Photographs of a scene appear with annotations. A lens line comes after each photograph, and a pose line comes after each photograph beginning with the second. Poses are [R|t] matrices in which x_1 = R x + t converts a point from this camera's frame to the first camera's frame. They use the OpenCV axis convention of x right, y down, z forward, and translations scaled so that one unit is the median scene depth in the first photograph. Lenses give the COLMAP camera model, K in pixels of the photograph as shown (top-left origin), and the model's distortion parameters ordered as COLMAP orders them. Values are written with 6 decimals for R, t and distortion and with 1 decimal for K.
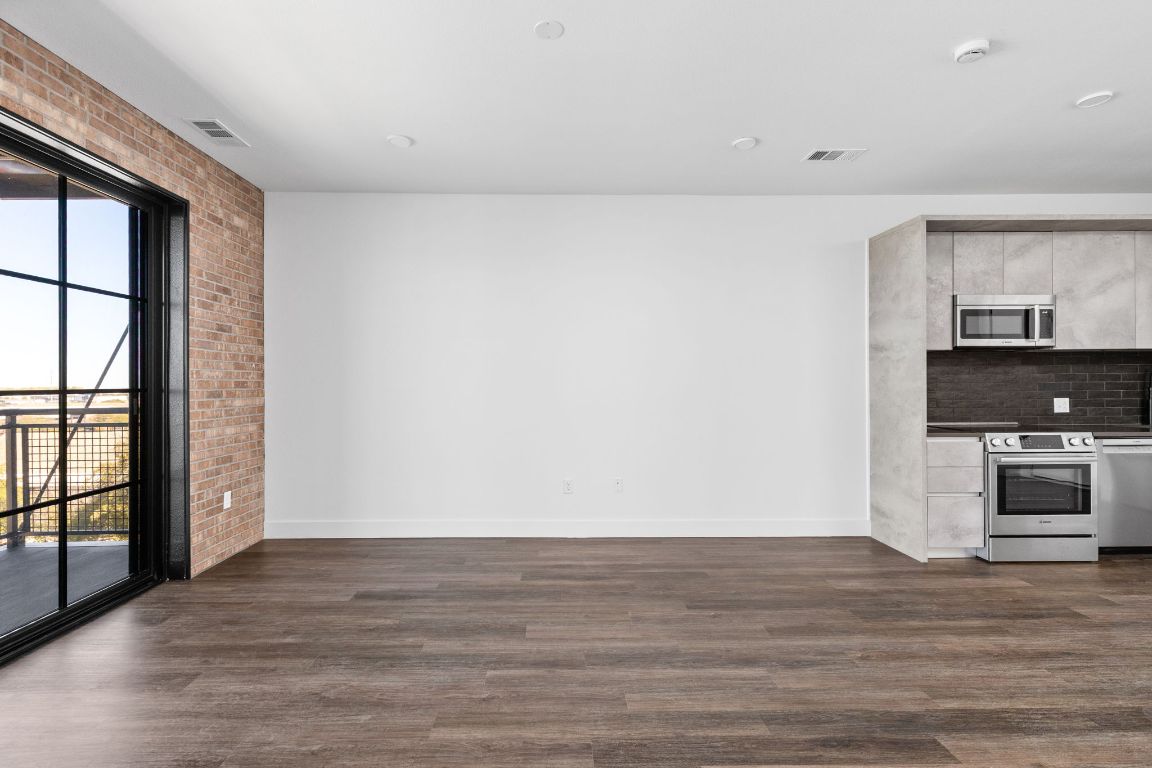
lens RADIAL K [[529.1, 0, 561.7], [0, 529.1, 385.7], [0, 0, 1]] dist [0.004645, 0.000229]
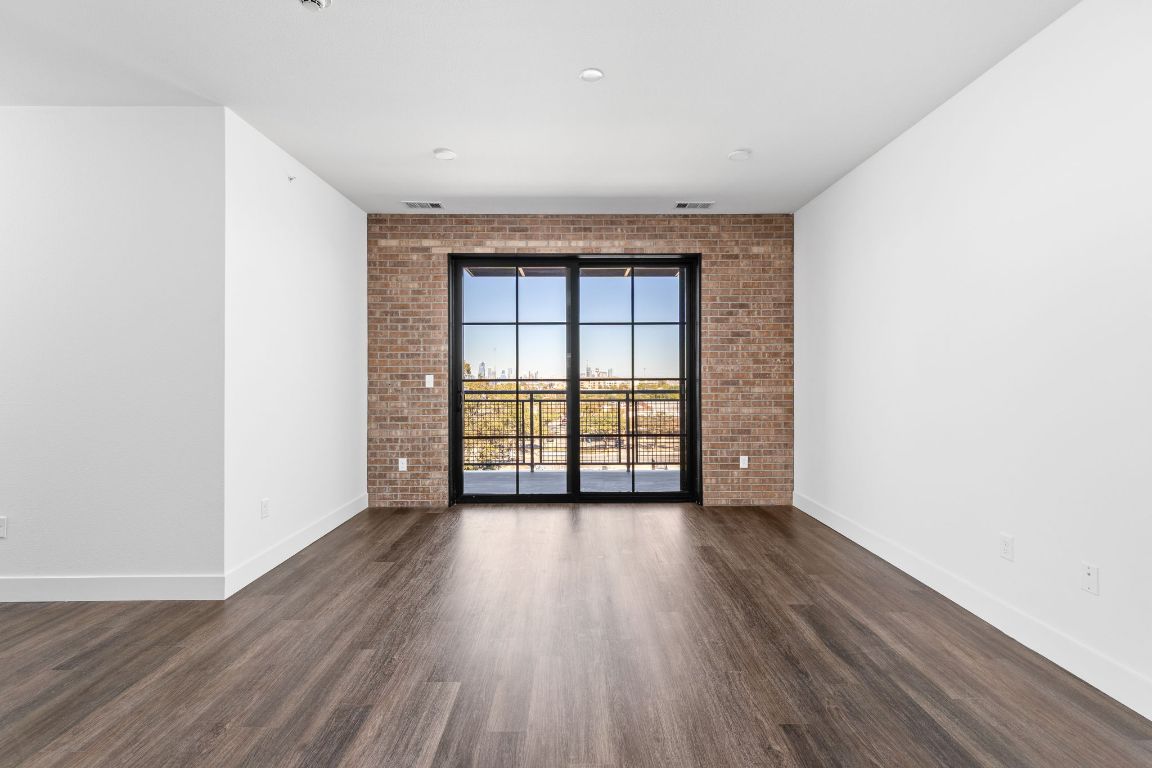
lens RADIAL K [[517.4, 0, 577.5], [0, 517.4, 379.1], [0, 0, 1]] dist [0.002285, -0.000140]
pose [[-0.013372, 0.007561, -0.999882, 0.696401], [-0.001942, 0.999969, 0.007588, -0.002856], [0.999909, 0.002043, -0.013357, 0.609030]]
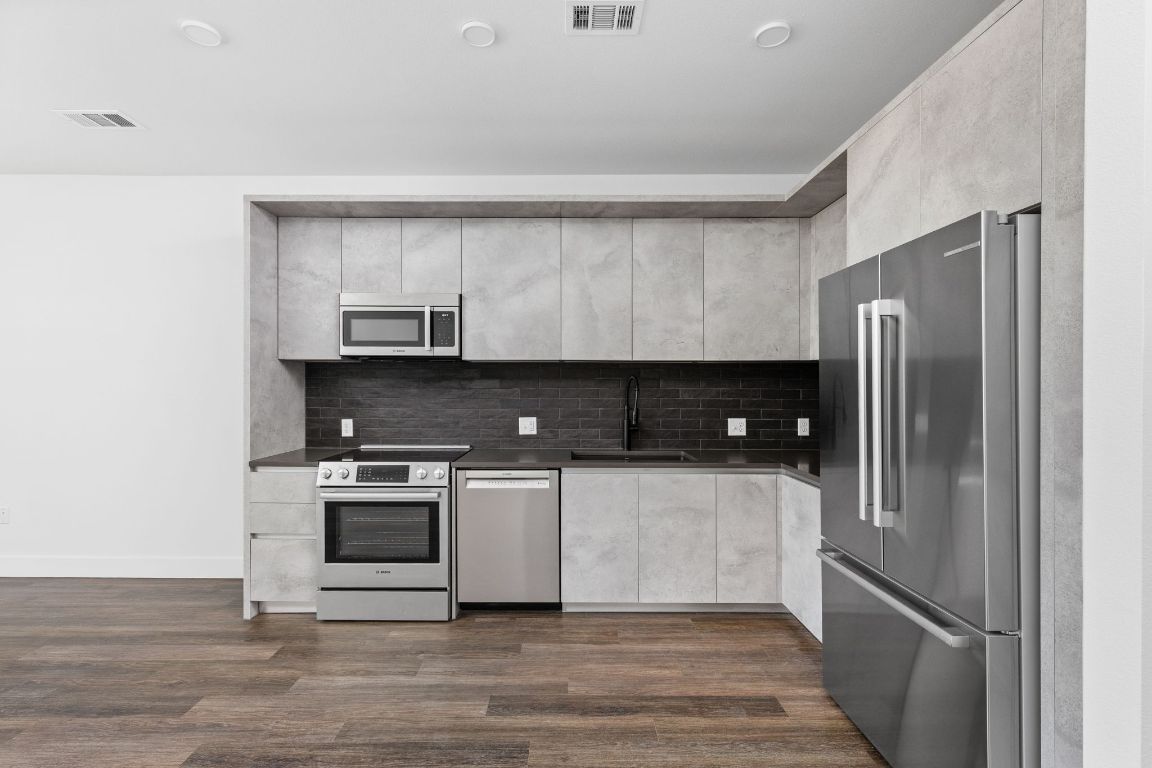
lens RADIAL K [[523.2, 0, 565.5], [0, 523.2, 386.3], [0, 0, 1]] dist [0.002120, 0.000129]
pose [[0.999759, 0.008182, -0.020358, 1.194401], [-0.008273, 0.999956, -0.004386, -0.026918], [0.020321, 0.004554, 0.999783, 0.201384]]
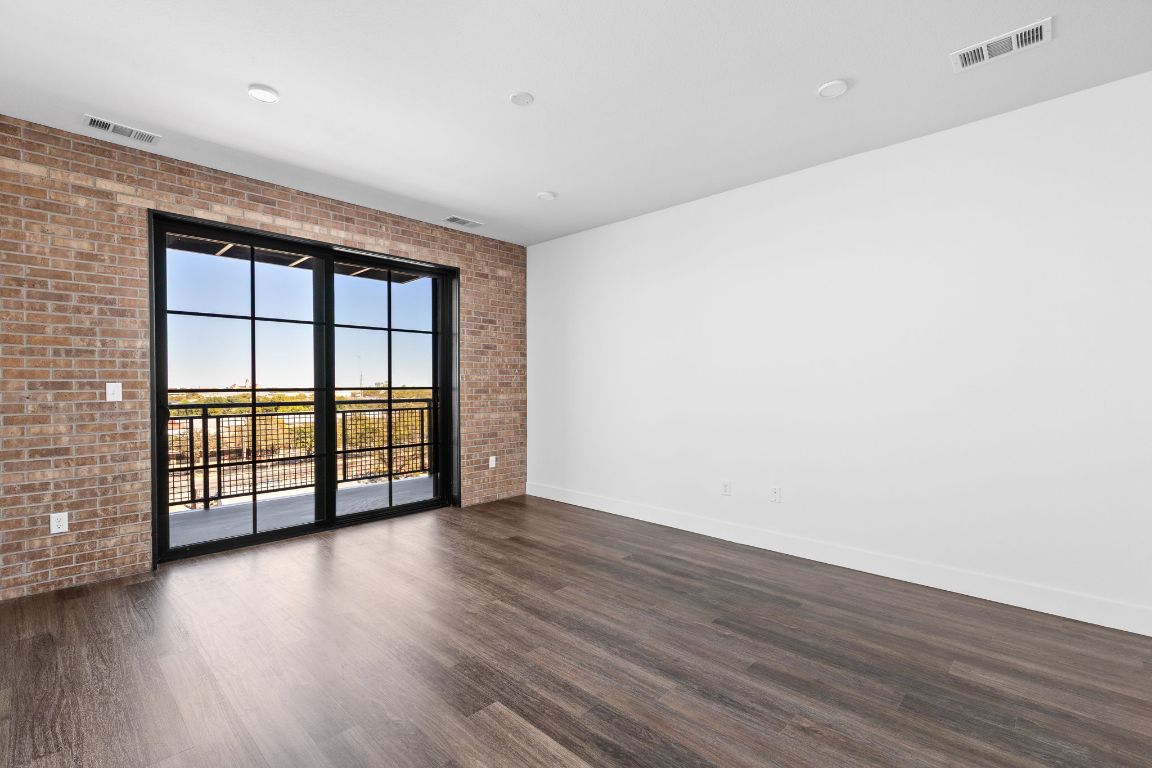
lens RADIAL K [[516.9, 0, 577.6], [0, 516.9, 392.8], [0, 0, 1]] dist [0.000344, -0.000403]
pose [[0.710005, 0.012741, -0.704082, 0.572494], [-0.003581, 0.999889, 0.014483, -0.001079], [0.704188, -0.007761, 0.709971, 0.141074]]
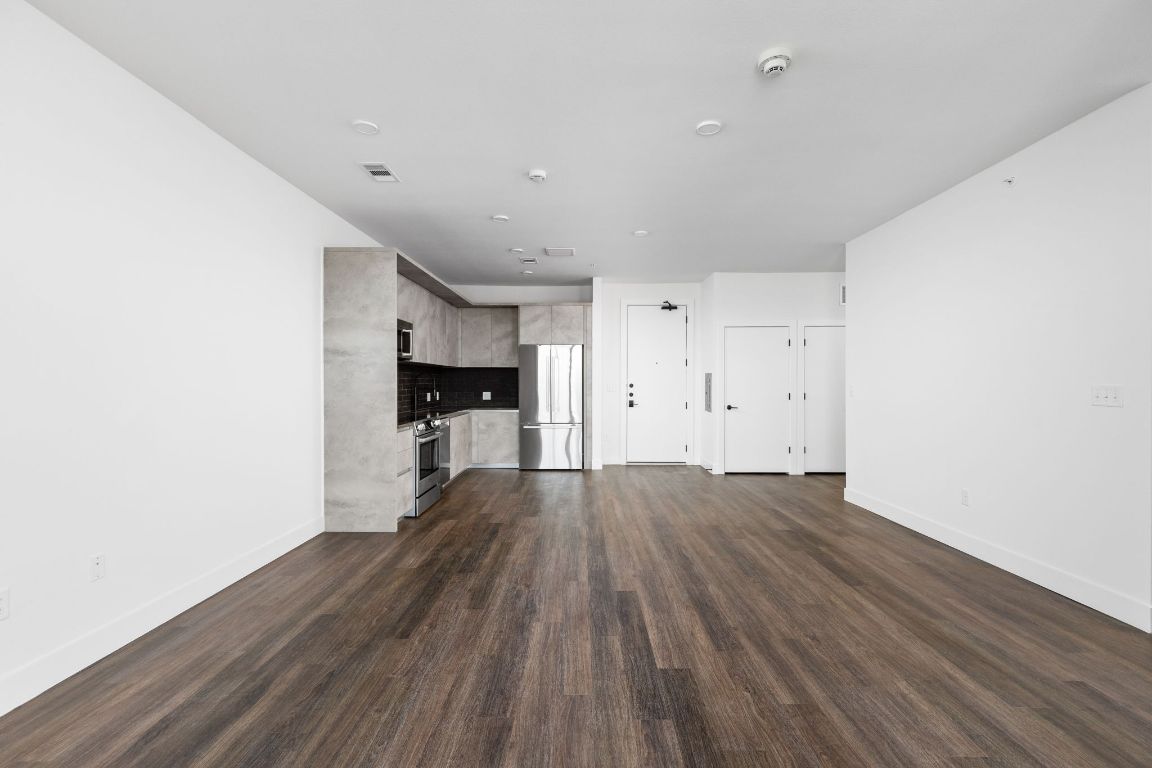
lens RADIAL K [[517.4, 0, 577.5], [0, 517.4, 379.1], [0, 0, 1]] dist [0.002285, -0.000140]
pose [[0.025127, 0.010176, 0.999632, -0.506024], [0.005917, 0.999929, -0.010327, -0.003764], [-0.999667, 0.006174, 0.025065, 0.551713]]
